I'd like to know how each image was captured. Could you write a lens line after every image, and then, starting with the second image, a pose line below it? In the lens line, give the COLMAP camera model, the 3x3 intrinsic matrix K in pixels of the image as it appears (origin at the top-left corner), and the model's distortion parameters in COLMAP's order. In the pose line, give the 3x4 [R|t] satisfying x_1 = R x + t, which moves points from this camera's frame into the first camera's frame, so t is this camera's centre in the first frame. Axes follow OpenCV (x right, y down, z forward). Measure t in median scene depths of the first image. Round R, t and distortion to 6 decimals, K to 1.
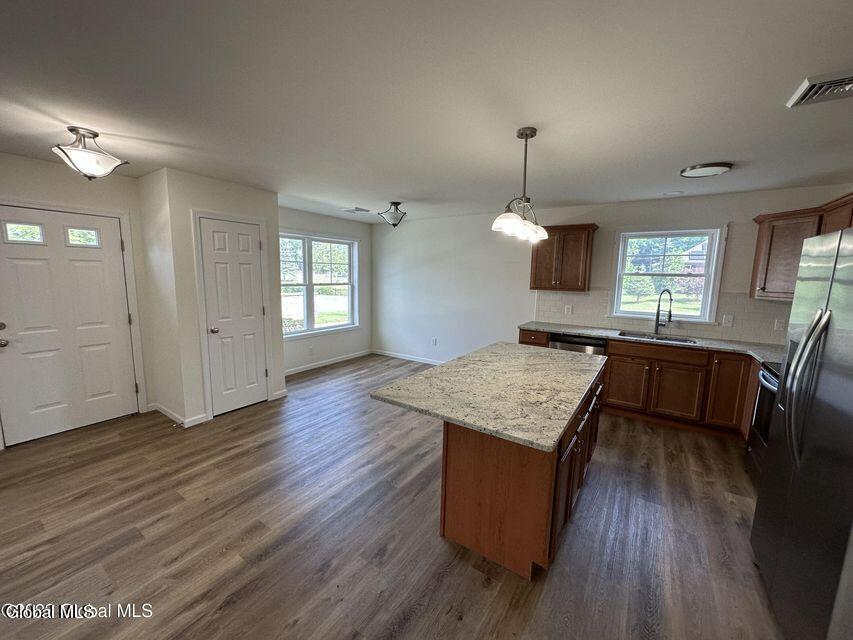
lens RADIAL K [[334.0, 0, 426.5], [0, 334.0, 320.0], [0, 0, 1]] dist [-0.000168, -0.000016]
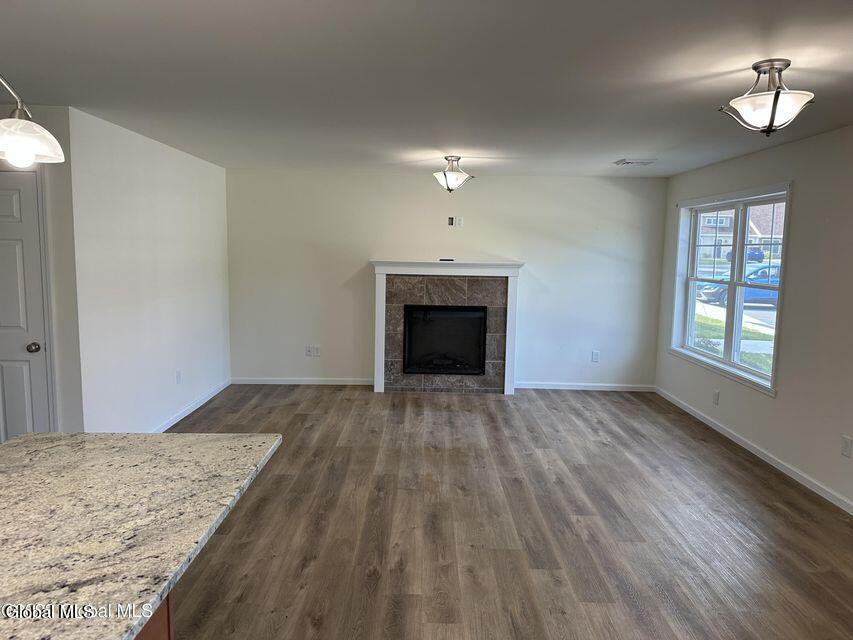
lens RADIAL K [[601.0, 0, 426.5], [0, 601.0, 320.0], [0, 0, 1]] dist [-0.016903, -0.004550]
pose [[-0.828936, 0.026239, -0.558728, 0.226008], [-0.114742, 0.969679, 0.215770, -0.264161], [0.547448, 0.242969, -0.800791, 1.793980]]
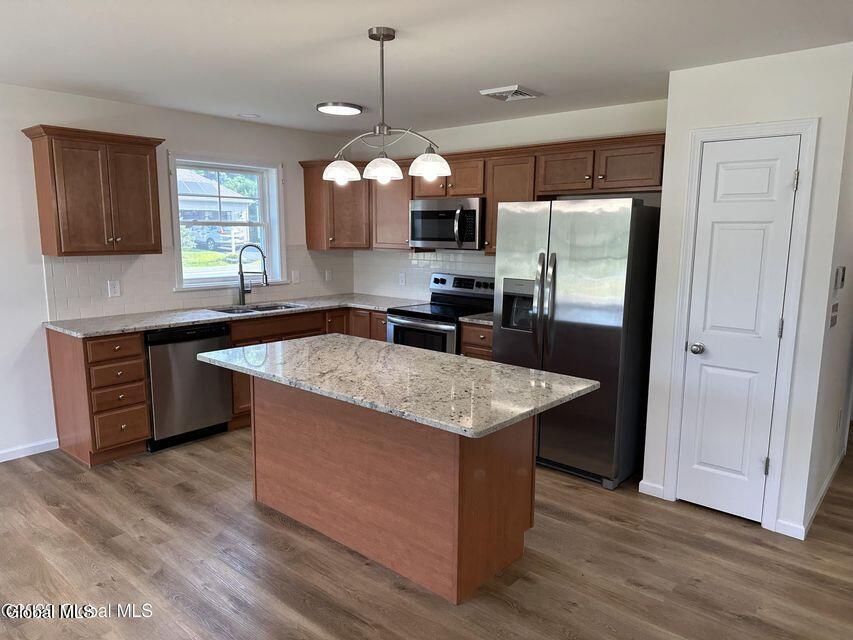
lens RADIAL K [[601.0, 0, 426.5], [0, 601.0, 320.0], [0, 0, 1]] dist [-0.016903, -0.004550]
pose [[0.121769, -0.166859, 0.978433, -1.057450], [0.126053, 0.980386, 0.151505, -0.139436], [-0.984522, 0.104886, 0.140414, 0.786275]]
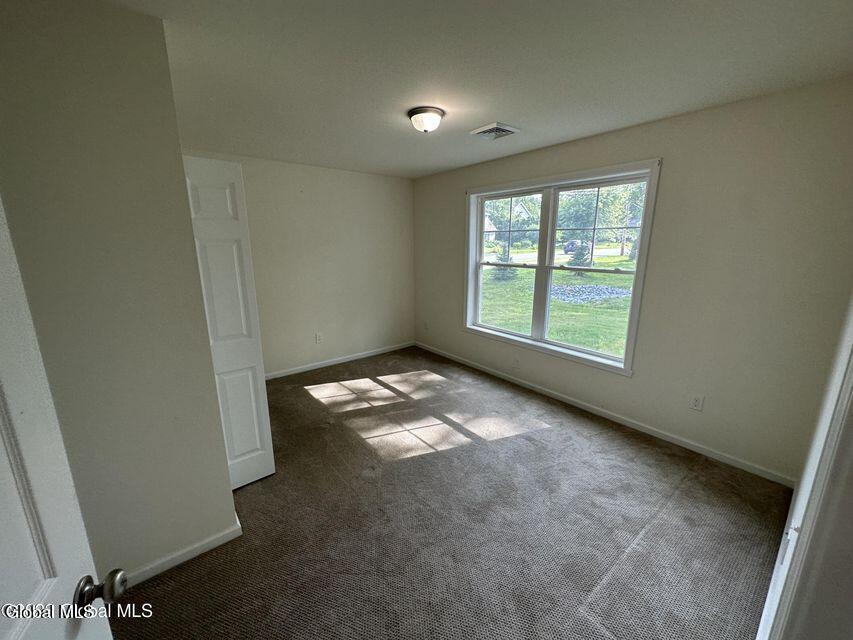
lens RADIAL K [[334.0, 0, 426.5], [0, 334.0, 320.0], [0, 0, 1]] dist [-0.000168, -0.000016]
pose [[-0.281099, 0.189512, -0.940781, 0.039330], [-0.144468, 0.960780, 0.236707, -0.222675], [0.948742, 0.202451, -0.242696, 1.488594]]
